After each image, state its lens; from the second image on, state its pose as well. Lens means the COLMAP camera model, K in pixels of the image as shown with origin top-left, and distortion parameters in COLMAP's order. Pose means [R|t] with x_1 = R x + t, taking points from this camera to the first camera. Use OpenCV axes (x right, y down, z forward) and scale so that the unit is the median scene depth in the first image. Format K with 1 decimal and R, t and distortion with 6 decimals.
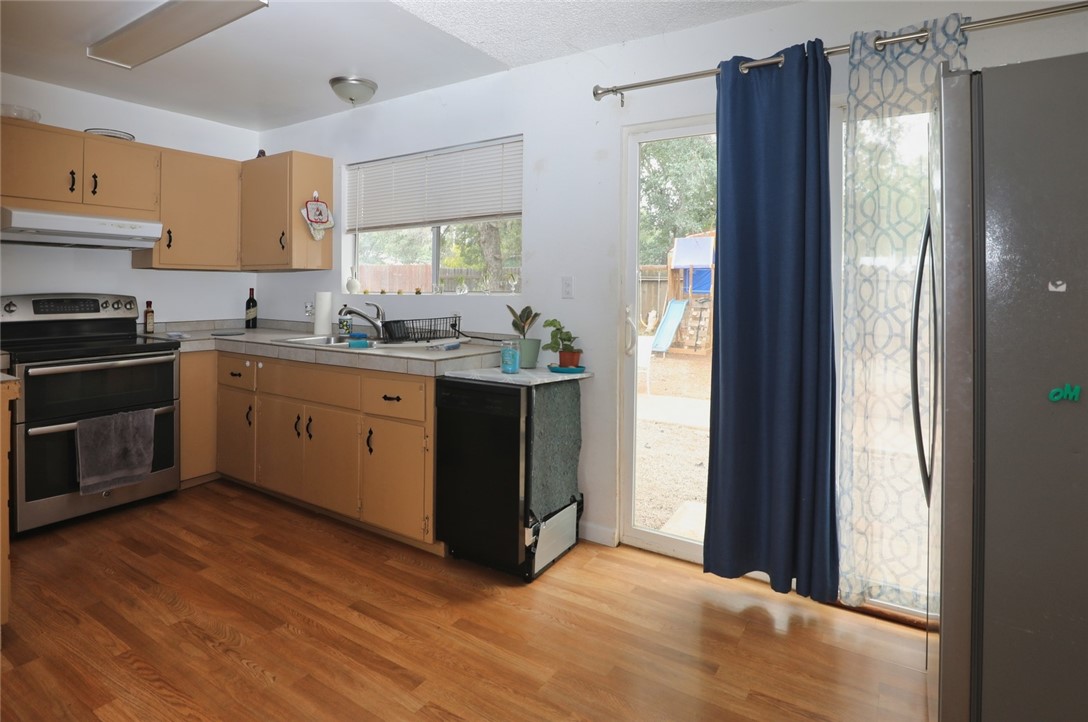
lens RADIAL K [[598.9, 0, 529.7], [0, 598.9, 281.3], [0, 0, 1]] dist [-0.018726, 0.001206]
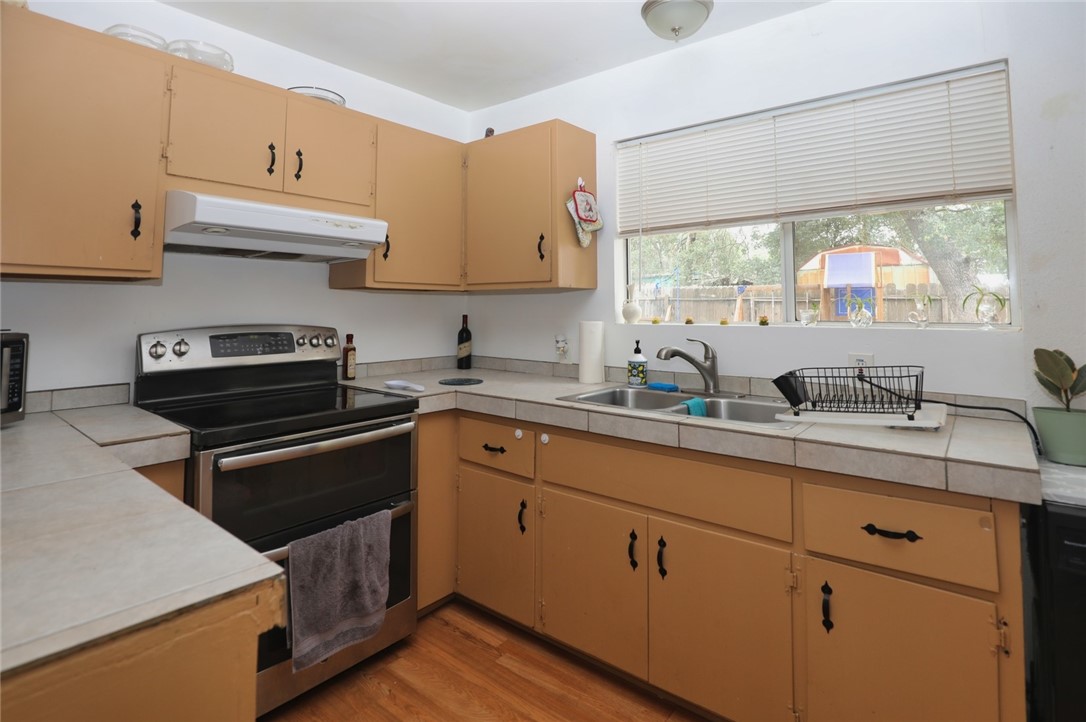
lens RADIAL K [[536.7, 0, 510.4], [0, 536.7, 267.9], [0, 0, 1]] dist [-0.028898, 0.003546]
pose [[0.995127, -0.009682, -0.098128, -0.453229], [0.003458, 0.997982, -0.063396, -0.005559], [0.098543, 0.062748, 0.993153, 0.441518]]
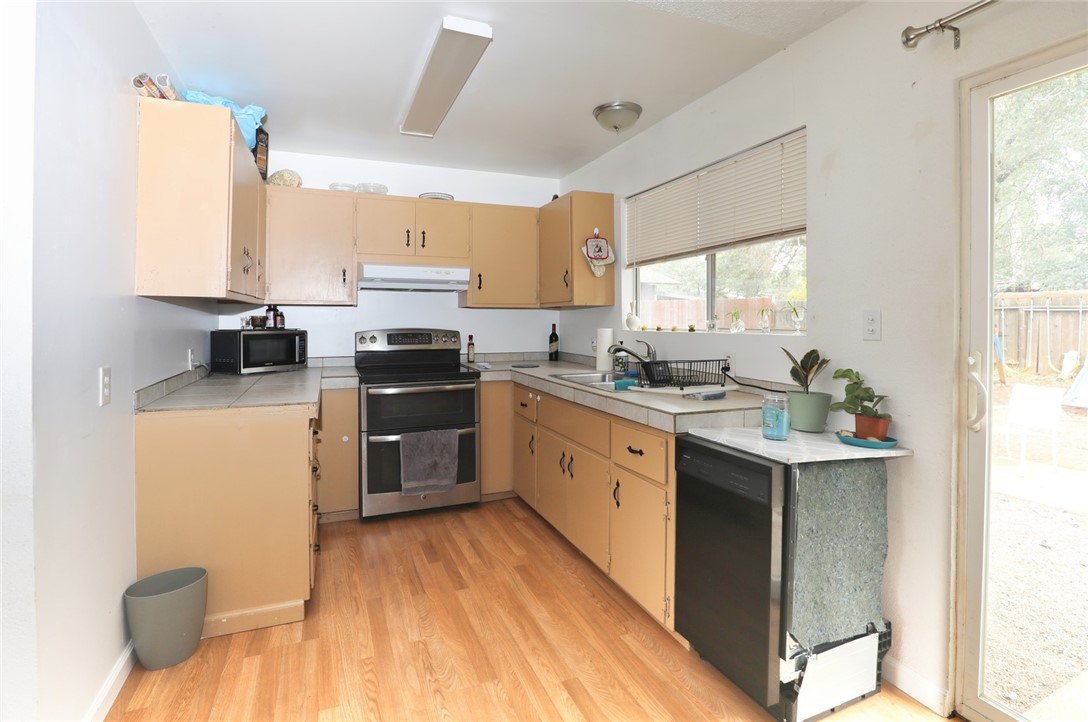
lens RADIAL K [[537.7, 0, 541.7], [0, 537.7, 317.0], [0, 0, 1]] dist [-0.028898, 0.003546]
pose [[0.823840, -0.006160, -0.566789, 0.093522], [0.009143, 0.999955, 0.002422, -0.004502], [0.566748, -0.007178, 0.823860, 0.239516]]
